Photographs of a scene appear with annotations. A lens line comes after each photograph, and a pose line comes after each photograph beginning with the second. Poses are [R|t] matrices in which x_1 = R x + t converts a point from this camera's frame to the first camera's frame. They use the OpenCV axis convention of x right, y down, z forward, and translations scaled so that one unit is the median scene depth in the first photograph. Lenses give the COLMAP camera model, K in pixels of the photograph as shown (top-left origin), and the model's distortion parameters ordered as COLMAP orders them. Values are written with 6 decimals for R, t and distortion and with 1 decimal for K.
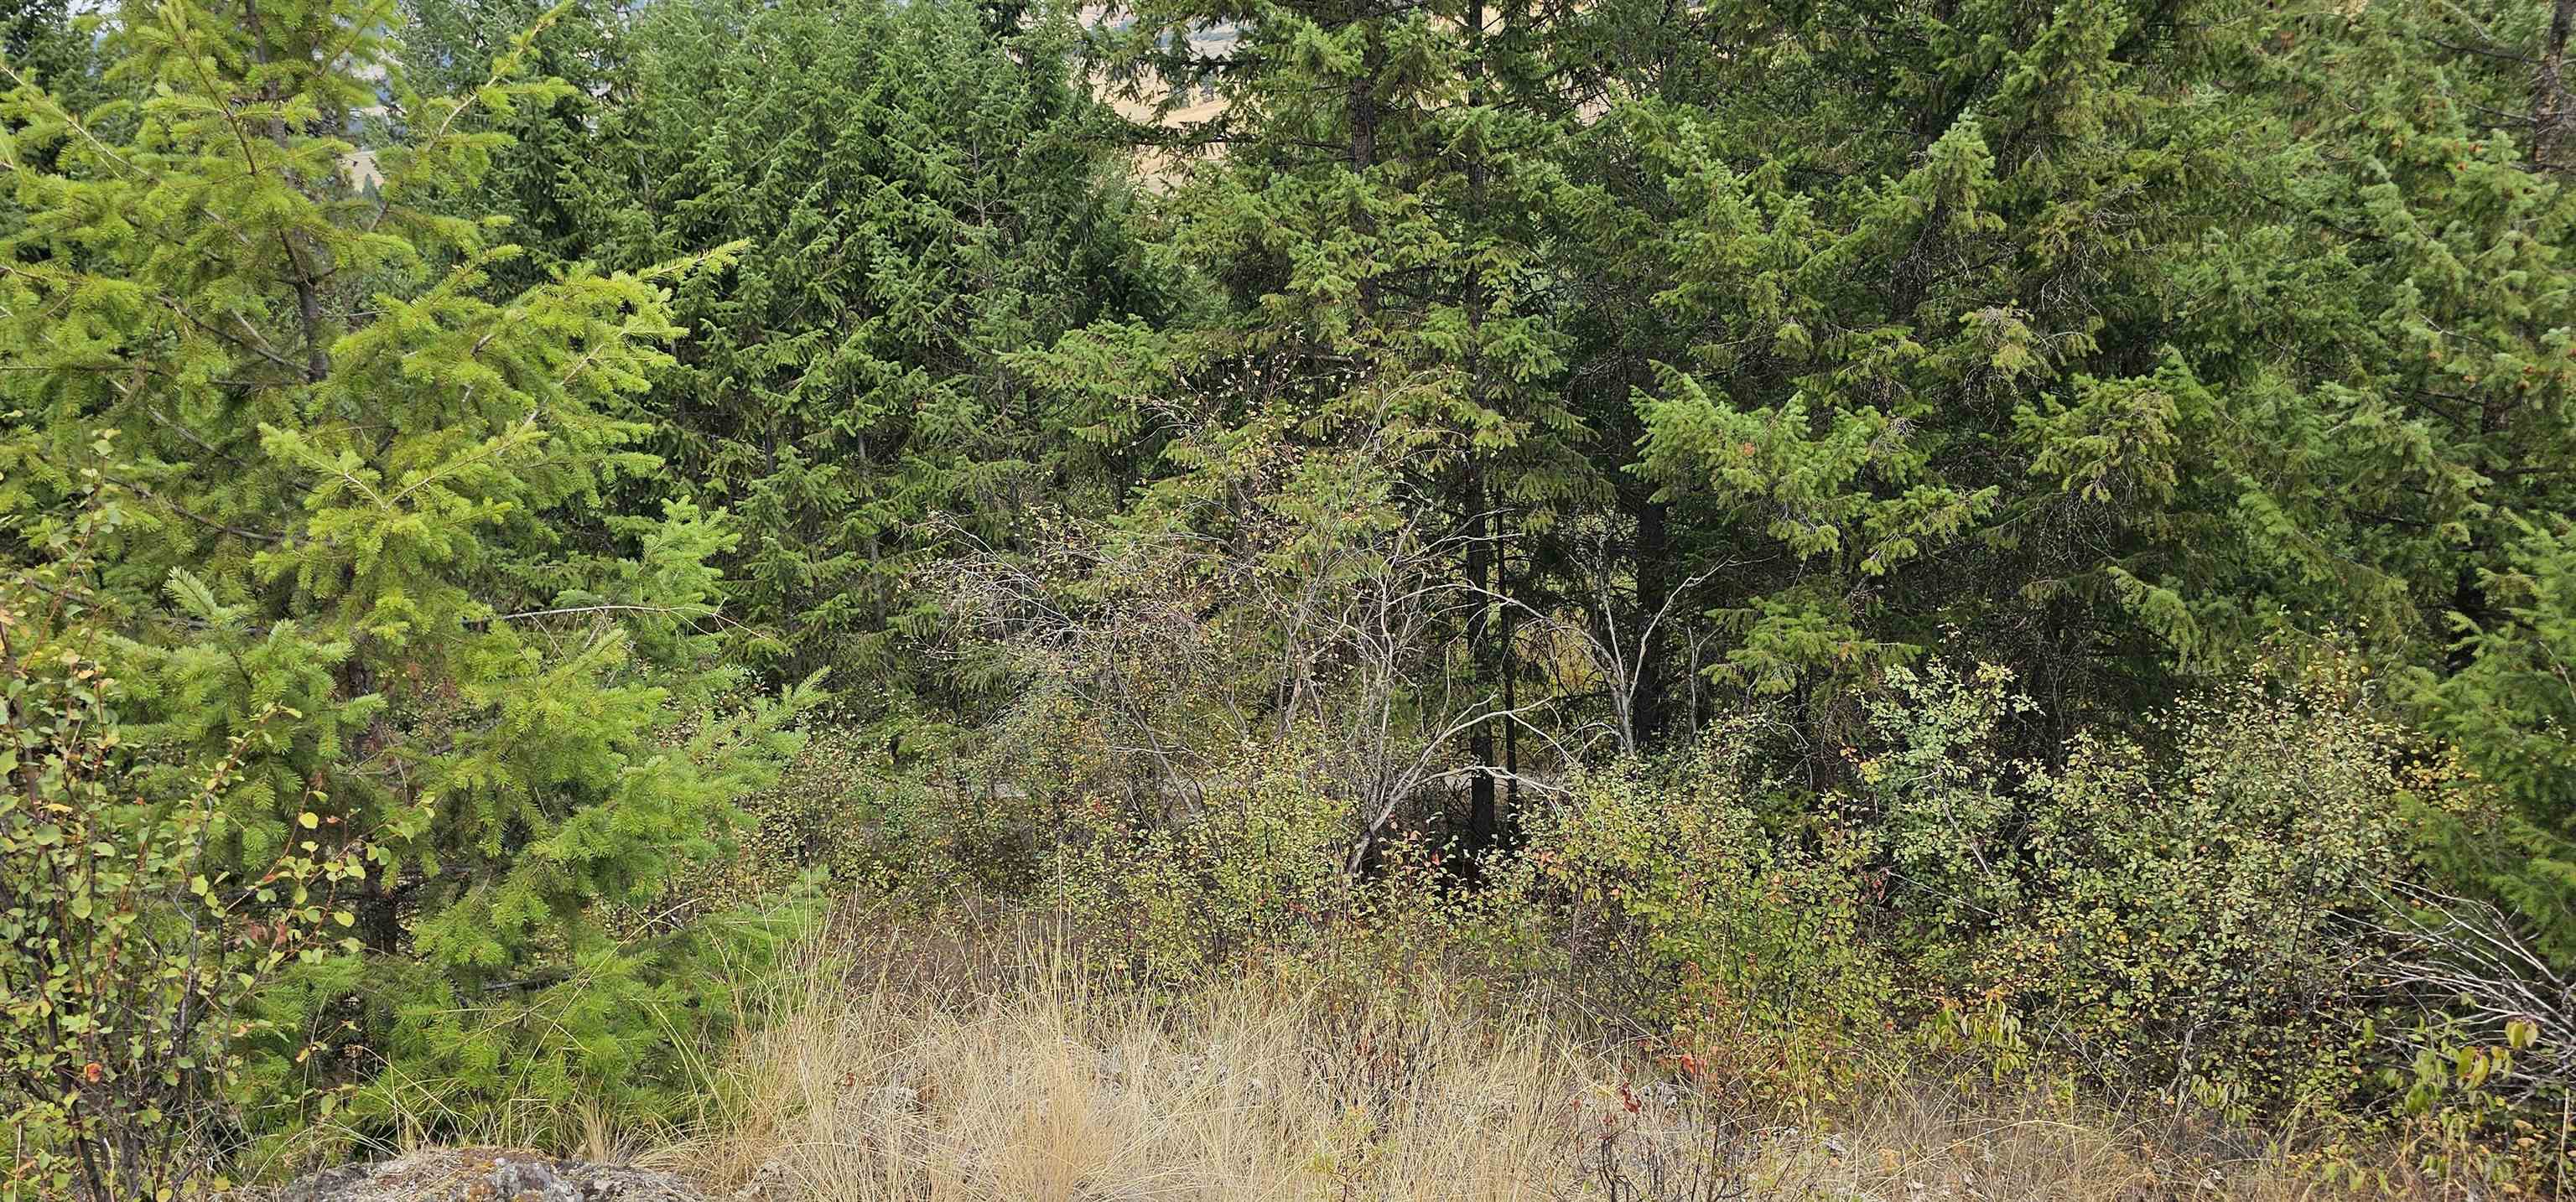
lens RADIAL K [[1779.2, 0, 1310.2], [0, 1779.2, 574.3], [0, 0, 1]] dist [0.092317, -0.113286]
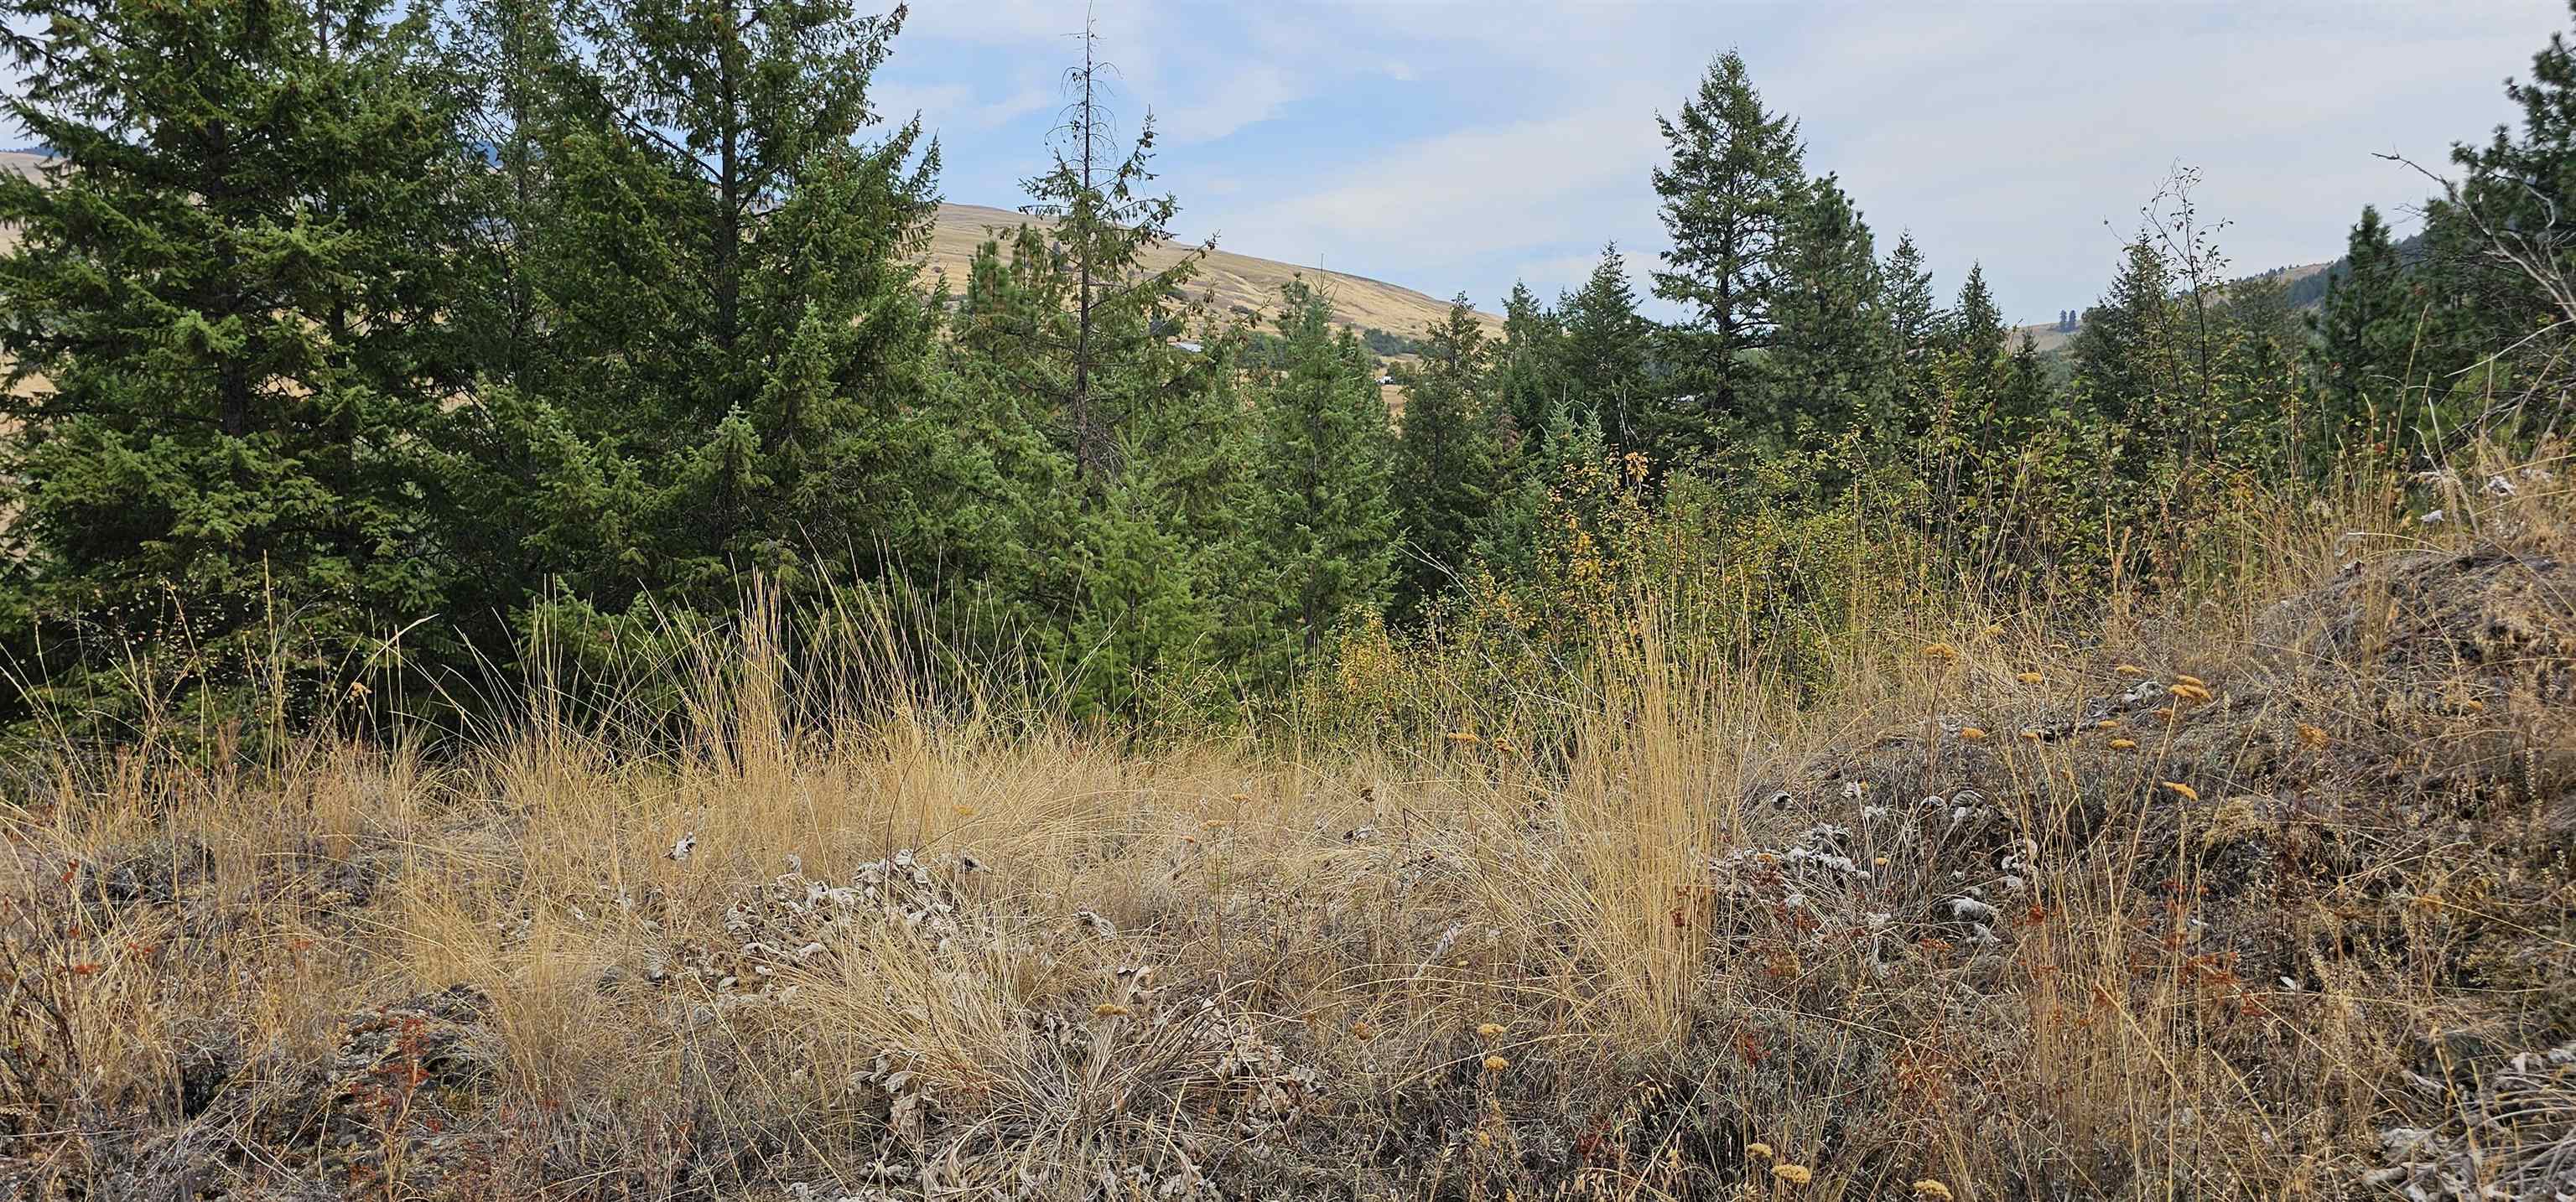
lens RADIAL K [[1758.2, 0, 1248.7], [0, 1758.2, 607.1], [0, 0, 1]] dist [0.110870, -0.093146]
pose [[0.835558, -0.013499, 0.549236, -0.073429], [0.102338, 0.986026, -0.131454, 0.108800], [-0.539786, 0.166045, 0.825264, -0.317342]]
